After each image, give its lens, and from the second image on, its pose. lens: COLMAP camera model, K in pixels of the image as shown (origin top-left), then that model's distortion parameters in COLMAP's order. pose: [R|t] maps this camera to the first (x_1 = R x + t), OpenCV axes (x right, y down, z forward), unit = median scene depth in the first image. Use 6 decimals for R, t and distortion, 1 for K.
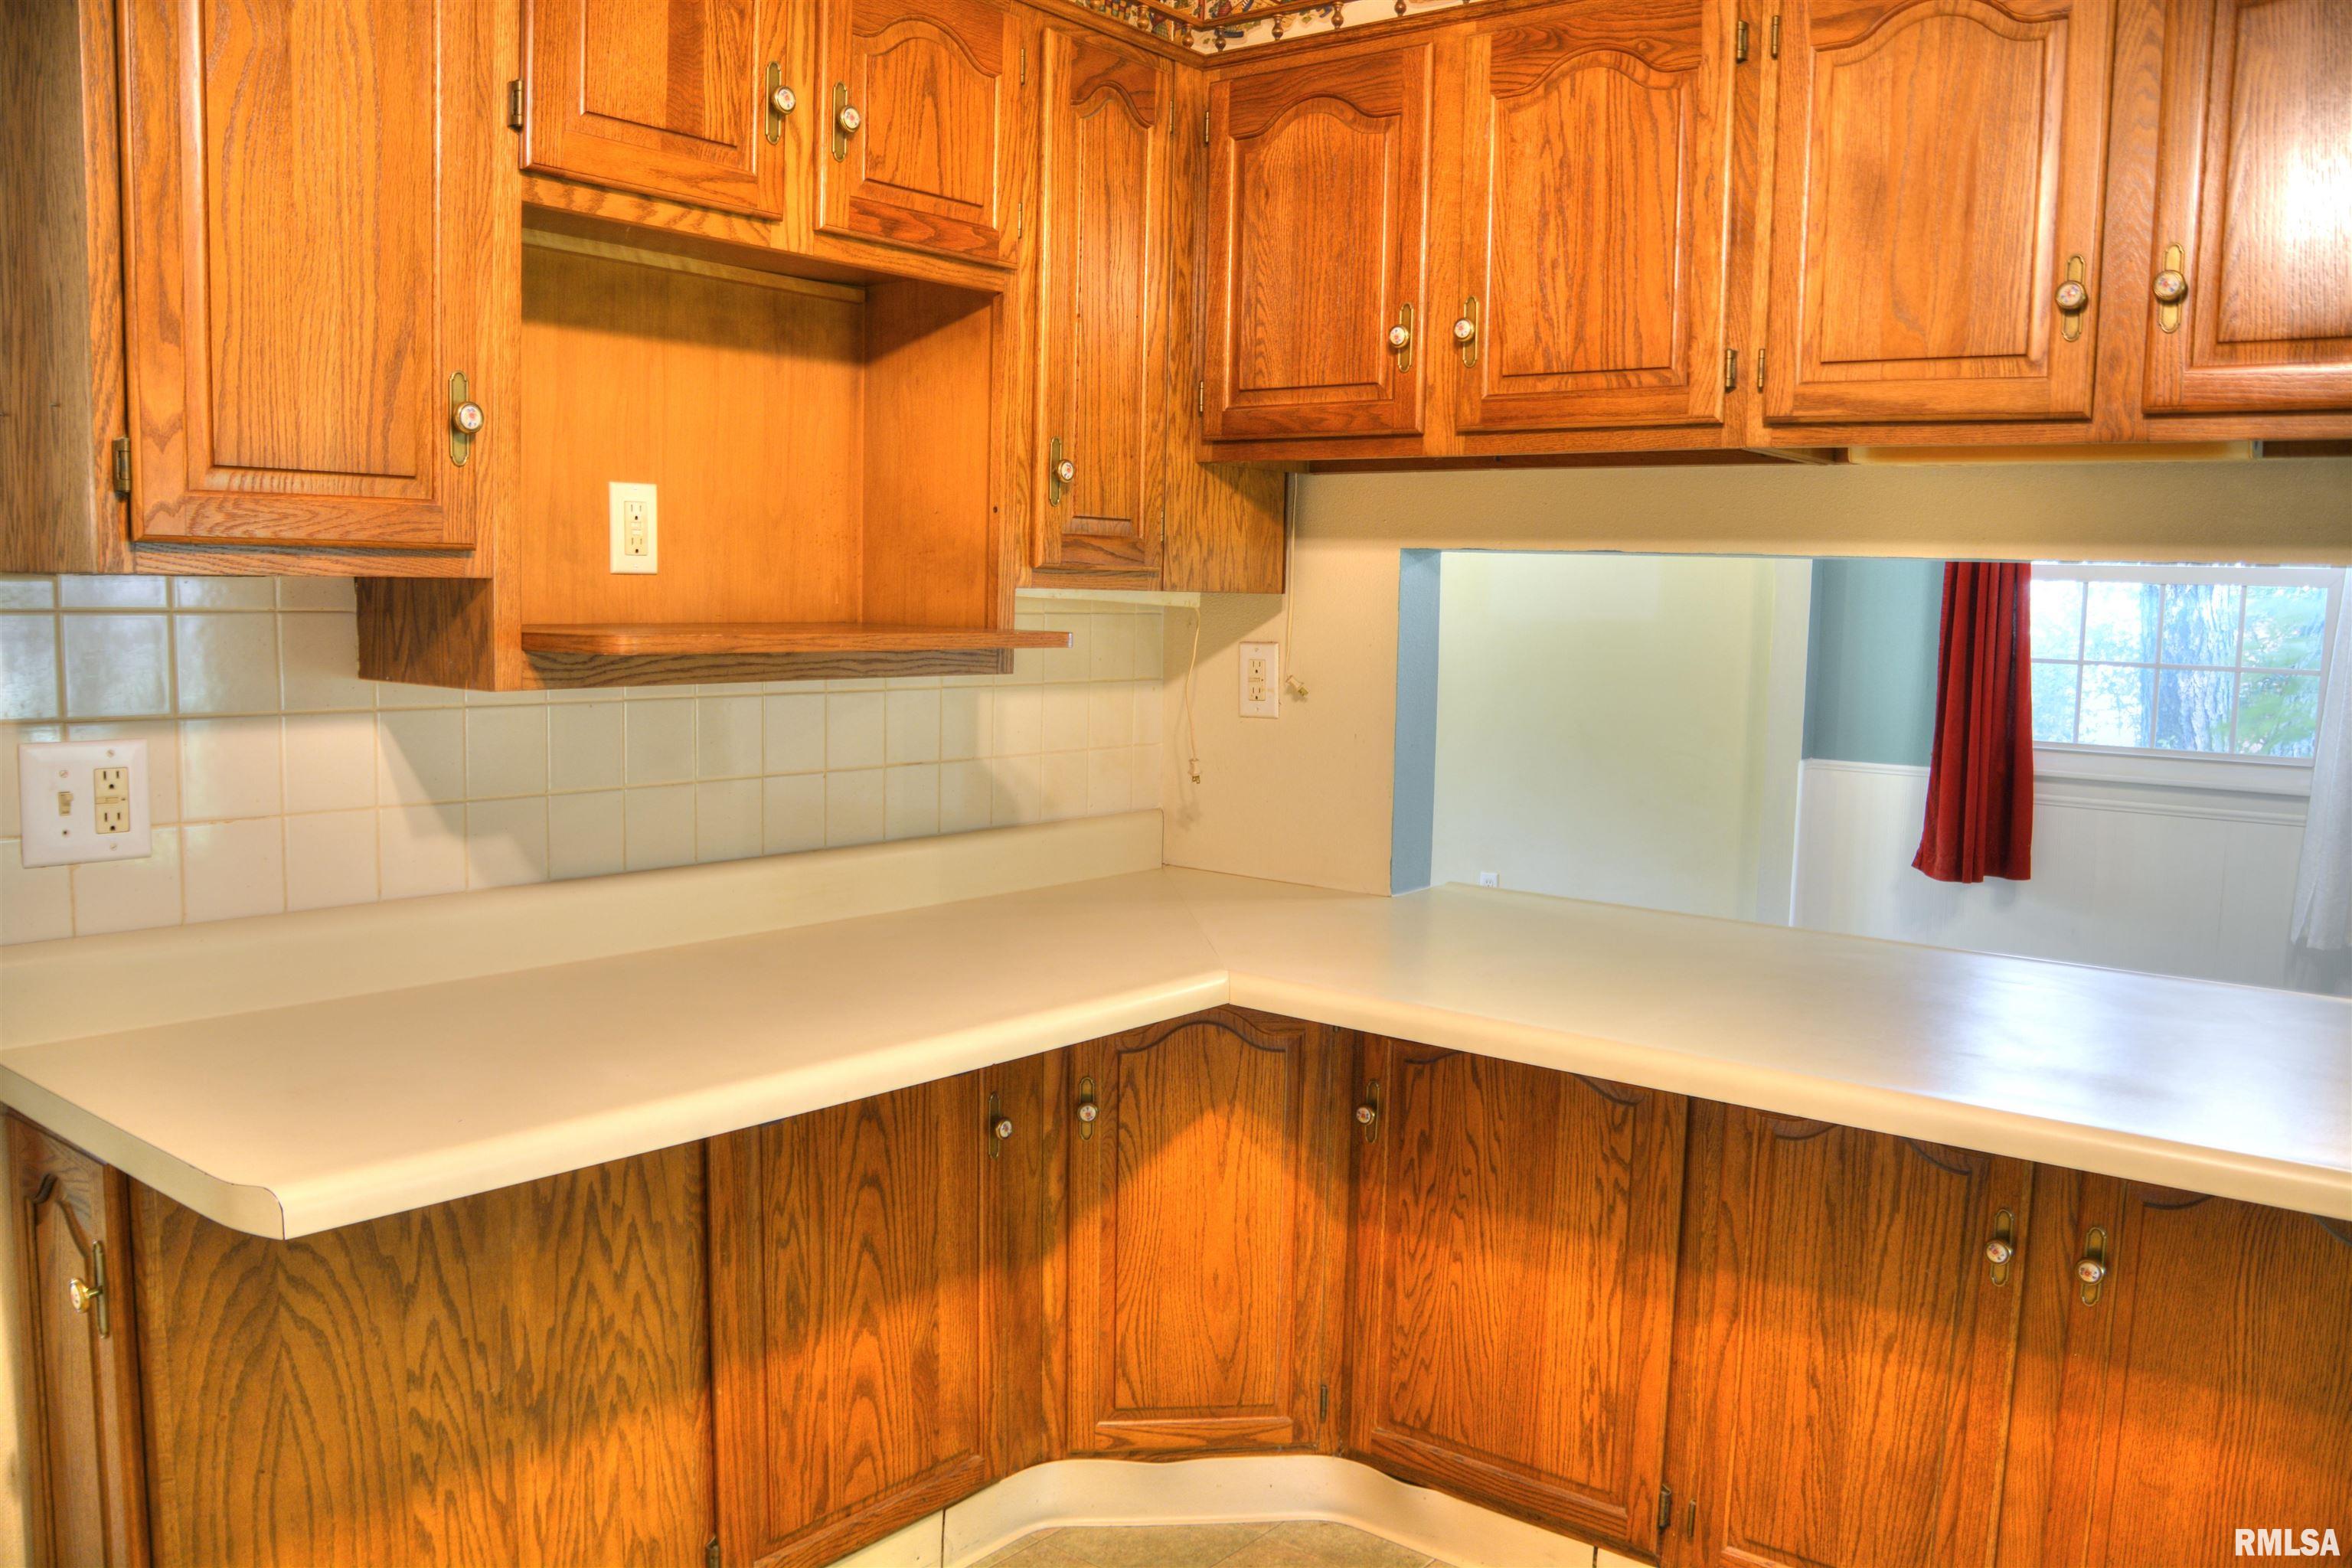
lens RADIAL K [[1831.7, 0, 1176.0], [0, 1831.7, 793.1], [0, 0, 1]] dist [-0.117264, 0.081582]
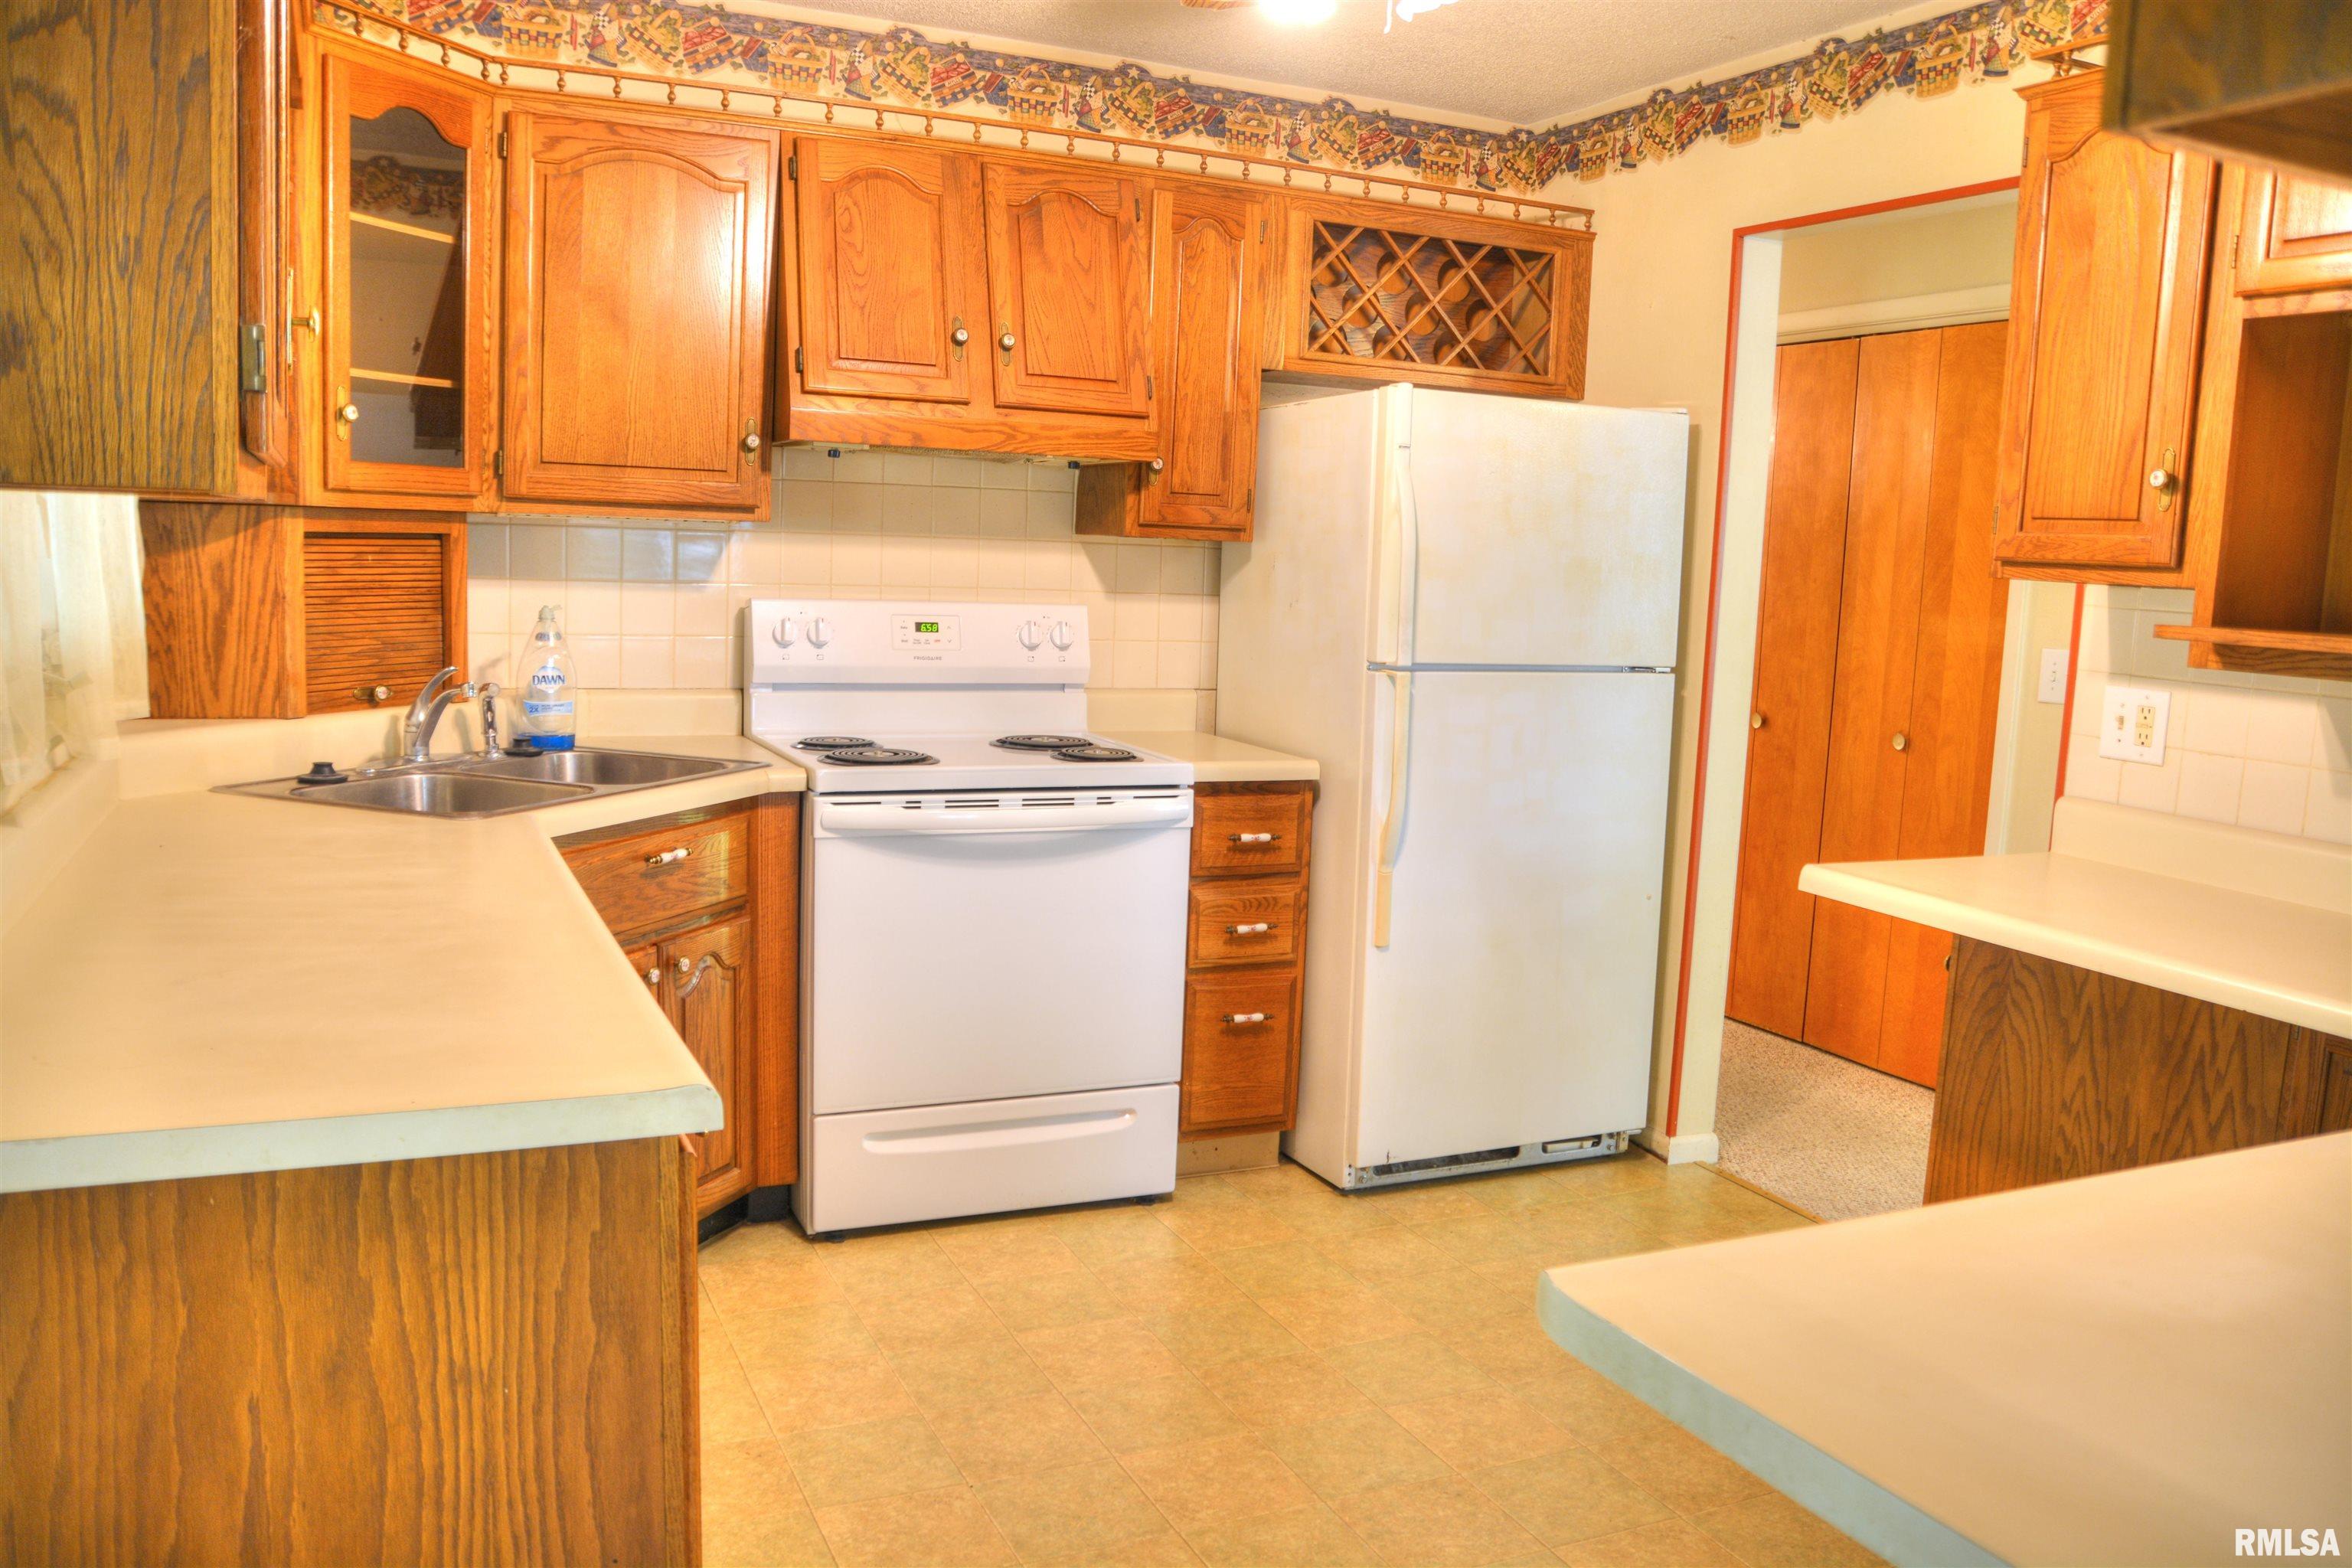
lens RADIAL K [[1831.7, 0, 1177.8], [0, 1831.7, 782.3], [0, 0, 1]] dist [-0.117264, 0.081582]
pose [[-0.455996, 0.072171, -0.887051, 1.258731], [-0.151240, 0.975926, 0.157147, -0.068241], [0.877037, 0.205816, -0.434103, 0.939260]]
